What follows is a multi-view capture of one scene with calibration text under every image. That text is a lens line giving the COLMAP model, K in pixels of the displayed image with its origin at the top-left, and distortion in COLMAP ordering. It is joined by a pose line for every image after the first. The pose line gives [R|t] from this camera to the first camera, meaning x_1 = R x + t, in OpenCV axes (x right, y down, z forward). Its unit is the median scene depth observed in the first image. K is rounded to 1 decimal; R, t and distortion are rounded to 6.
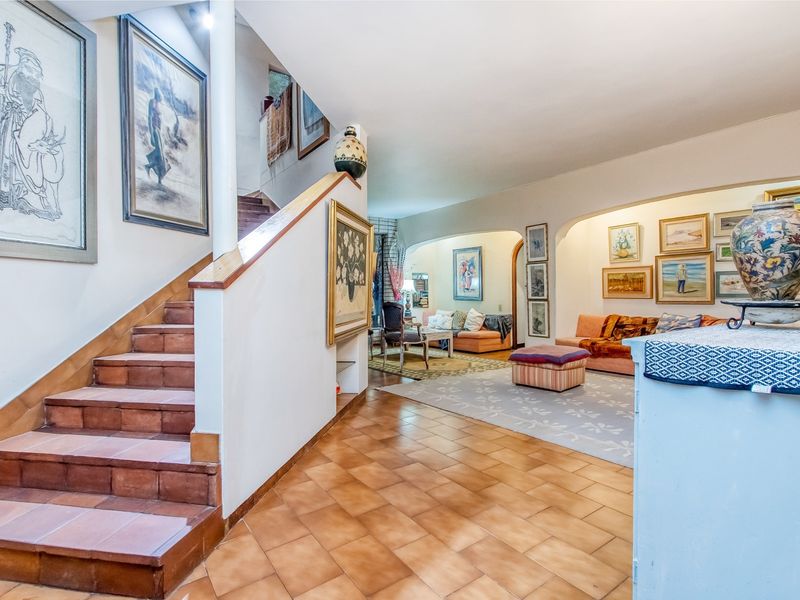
lens RADIAL K [[414.2, 0, 401.6], [0, 414.2, 287.6], [0, 0, 1]] dist [-0.001065, -0.000677]
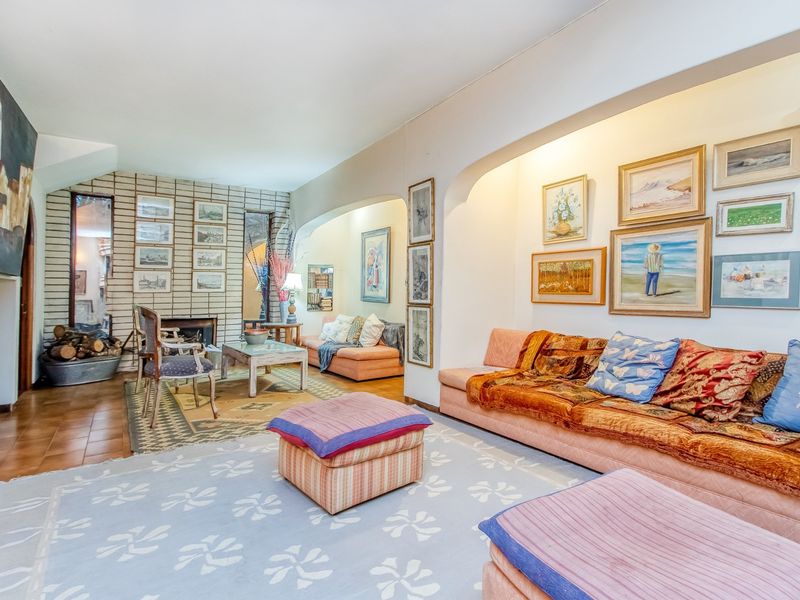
lens RADIAL K [[409.5, 0, 400.0], [0, 409.5, 300.0], [0, 0, 1]] dist [0.000562, 0.000796]
pose [[0.998634, 0.005563, -0.051959, 0.340047], [-0.003592, 0.999273, 0.037957, -0.000596], [0.052132, -0.037719, 0.997928, 0.401490]]
